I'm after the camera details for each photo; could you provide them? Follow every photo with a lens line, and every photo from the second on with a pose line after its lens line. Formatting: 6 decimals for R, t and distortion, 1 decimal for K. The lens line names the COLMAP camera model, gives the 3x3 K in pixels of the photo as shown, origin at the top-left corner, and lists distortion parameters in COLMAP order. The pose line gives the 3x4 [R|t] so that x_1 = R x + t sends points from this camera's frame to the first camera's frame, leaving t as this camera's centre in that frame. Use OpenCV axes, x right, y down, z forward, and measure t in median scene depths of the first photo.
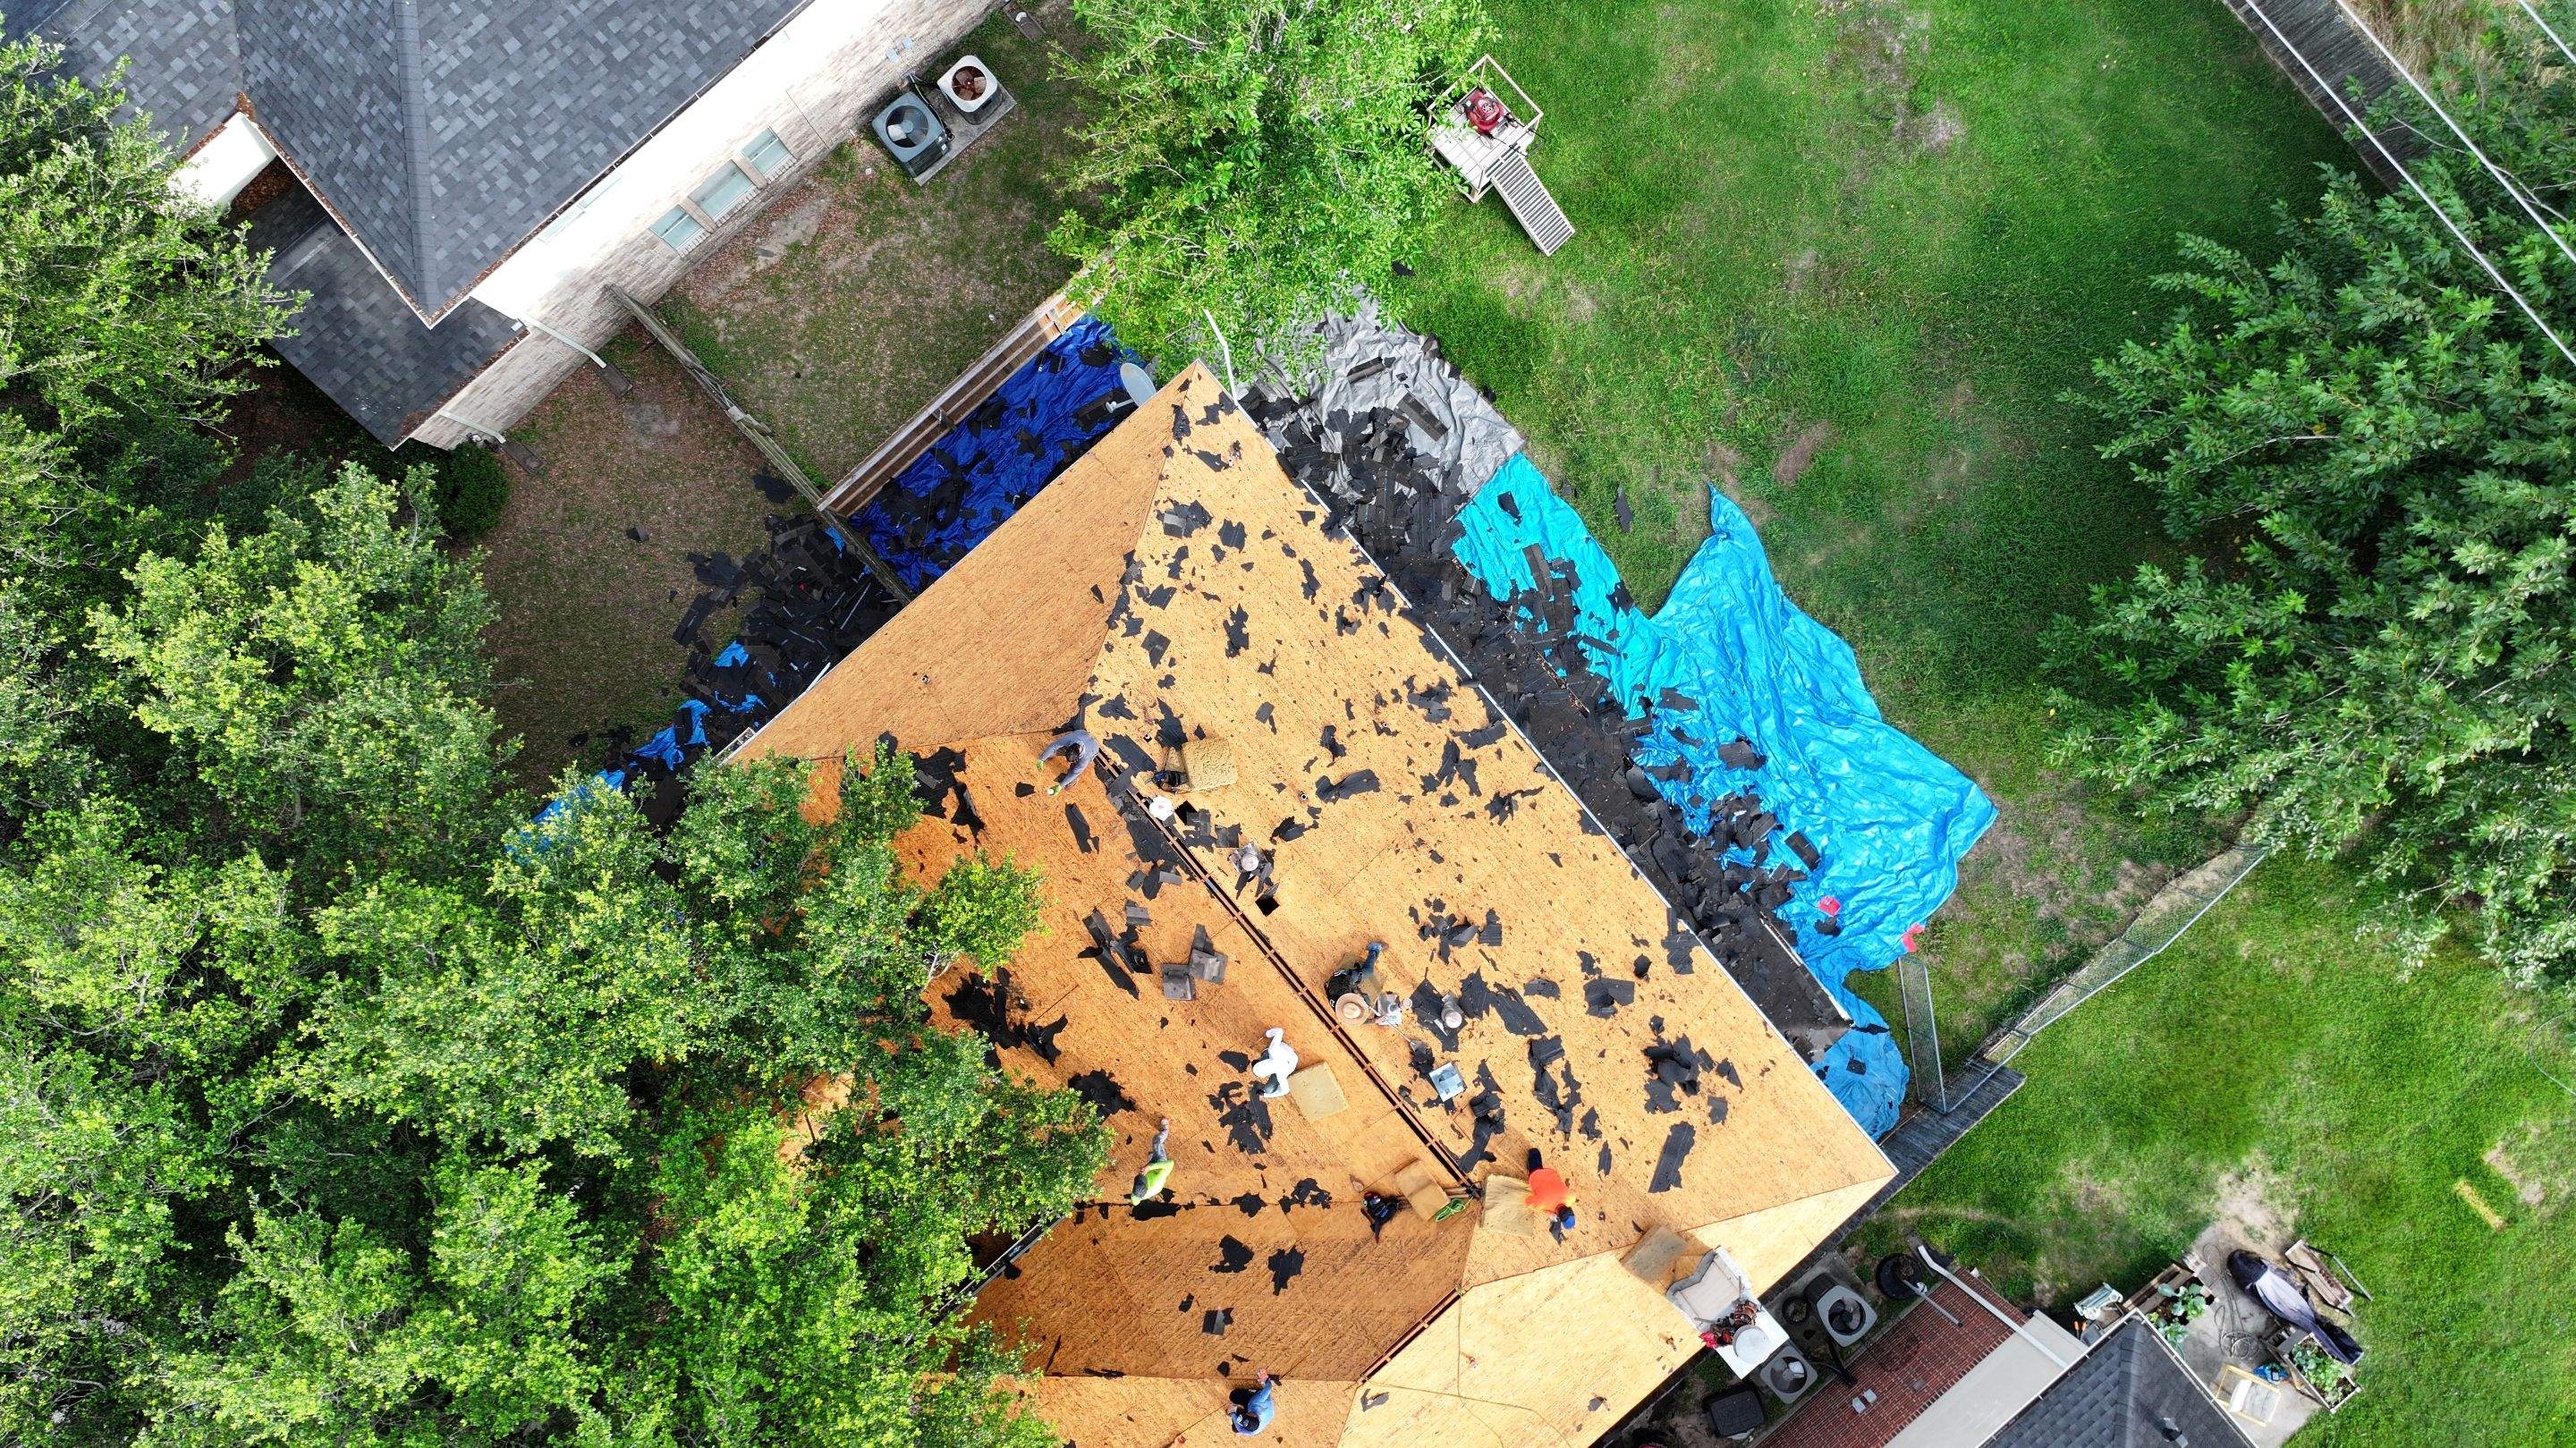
lens RADIAL K [[1794.6, 0, 1280.4], [0, 1794.6, 726.1], [0, 0, 1]] dist [0.009557, 0.006933]
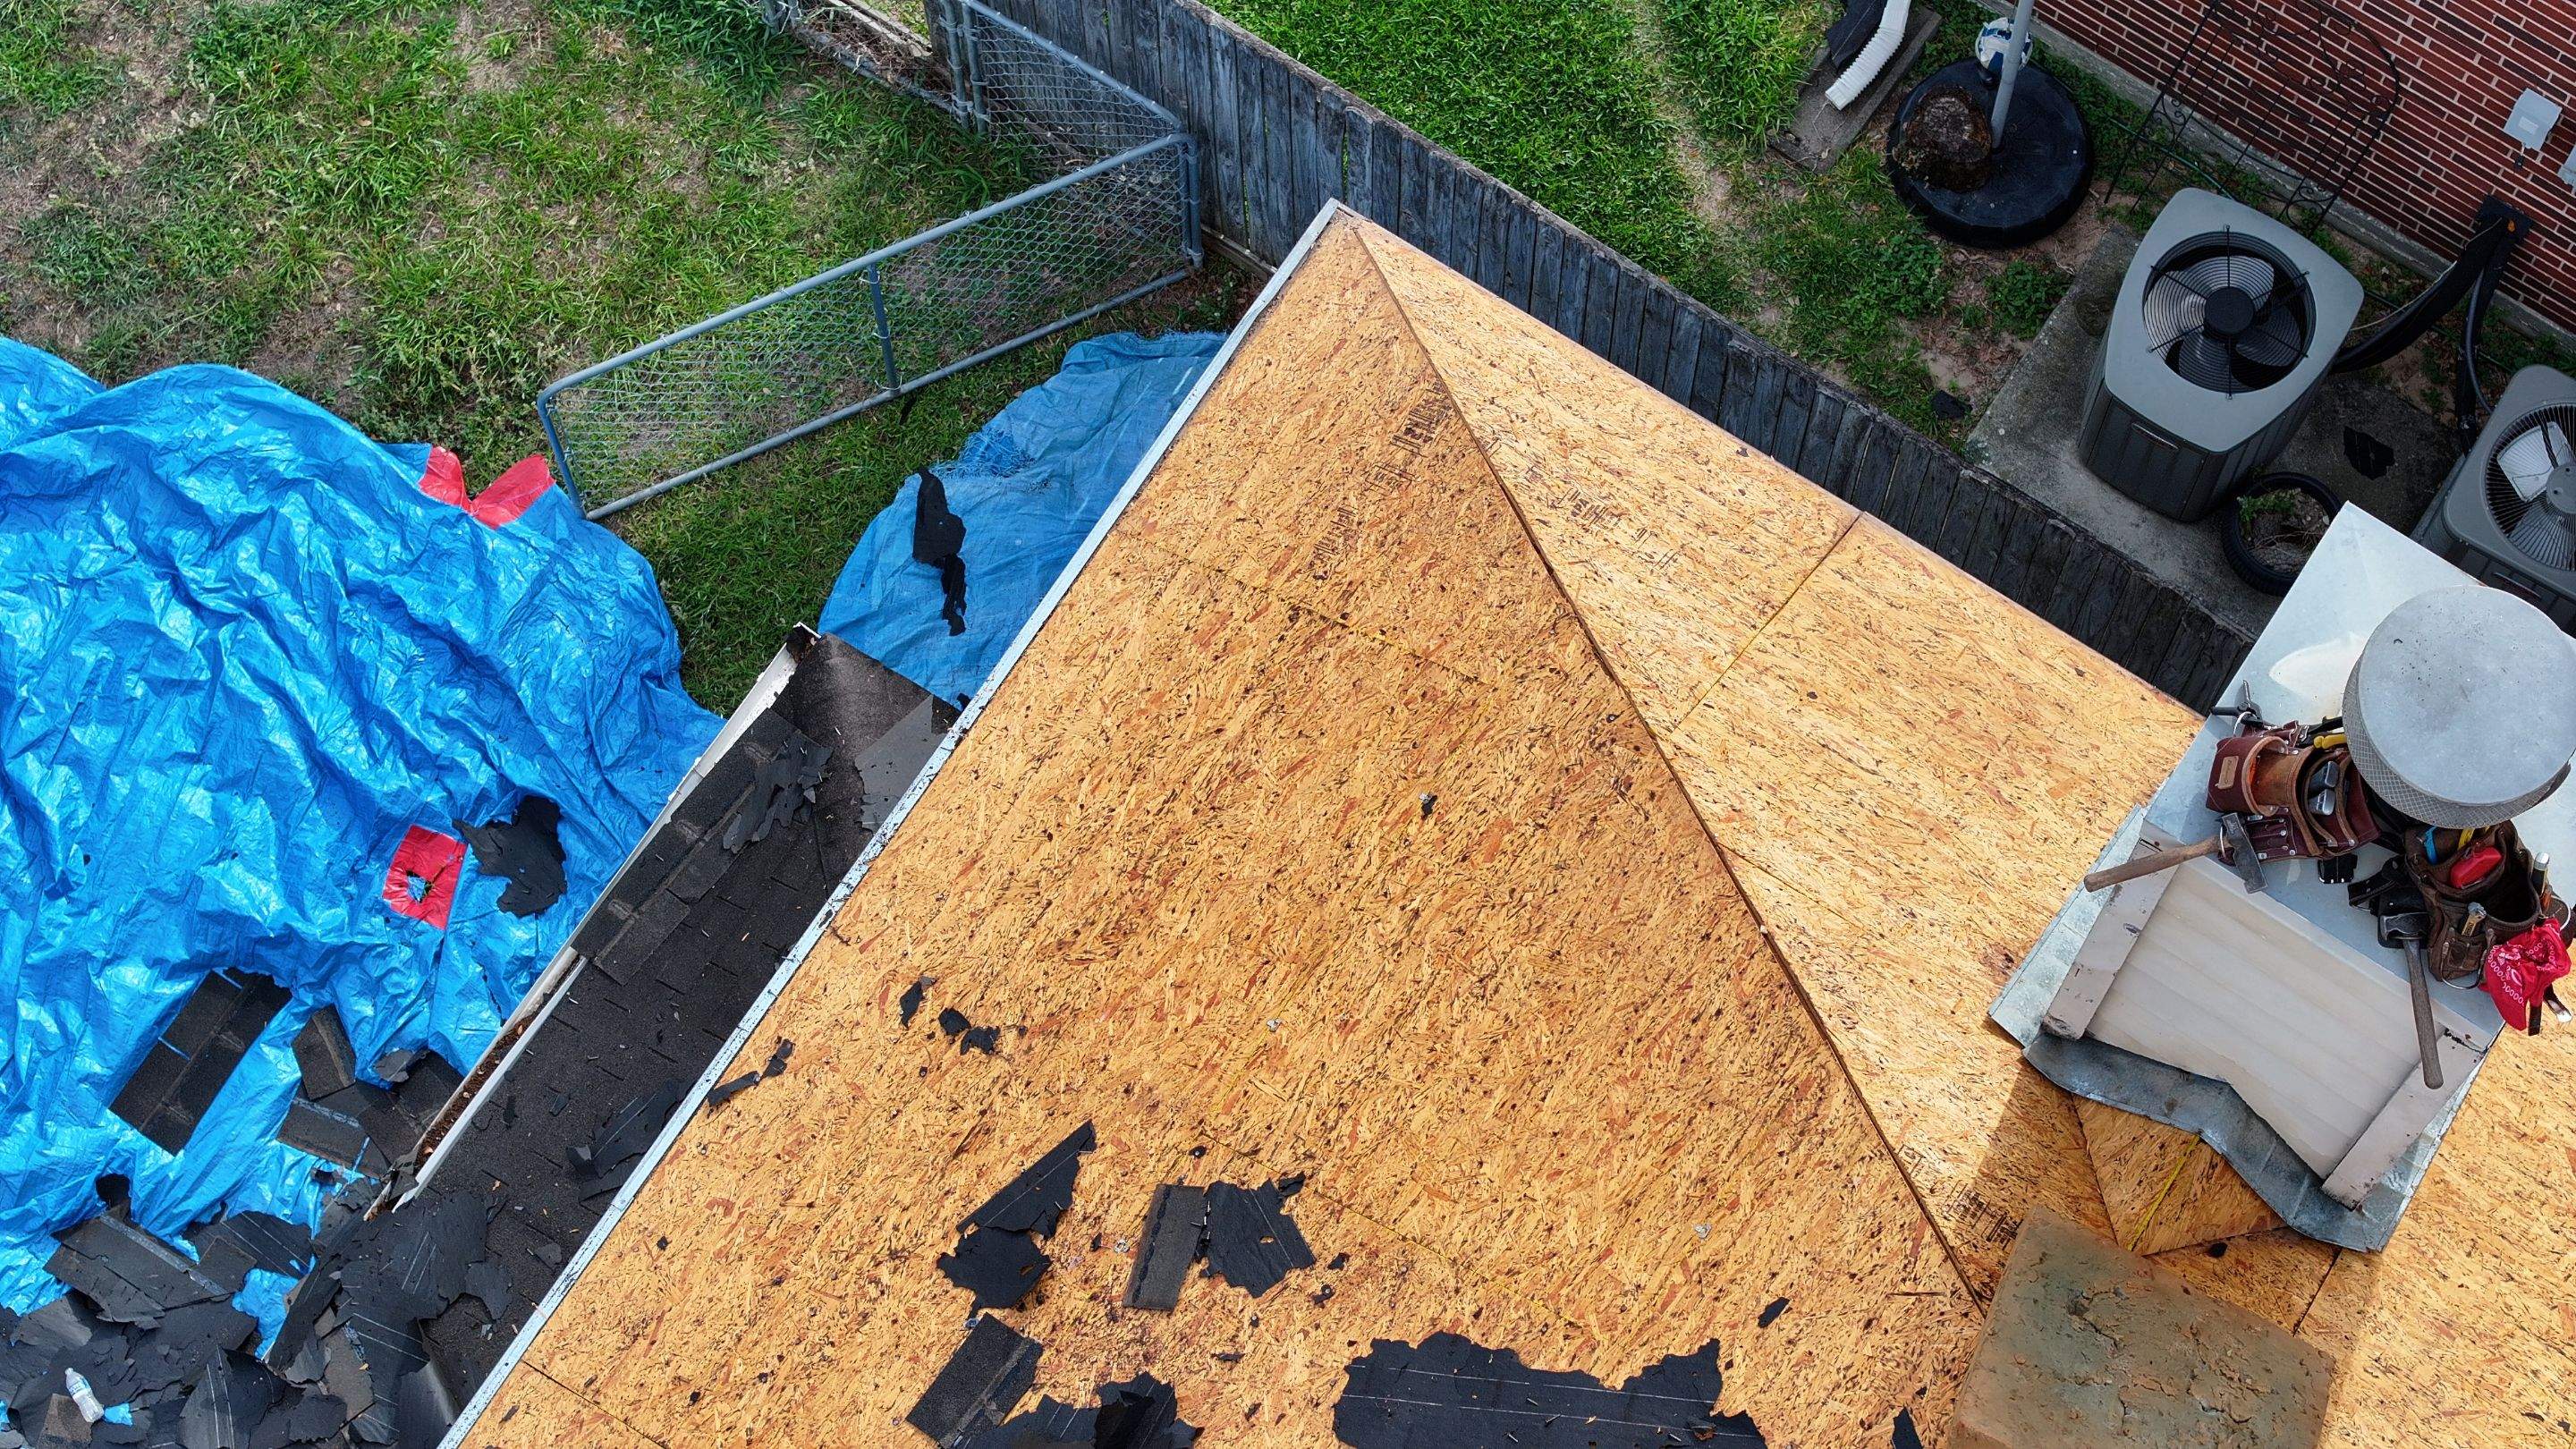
lens RADIAL K [[5094.3, 0, 1292.2], [0, 5094.3, 726.8], [0, 0, 1]] dist [-0.147669, 0.000000]
pose [[-0.270784, -0.914359, 0.301036, 0.116378], [0.962638, -0.257808, 0.082839, 0.156023], [0.001865, 0.312221, 0.950008, 0.435499]]
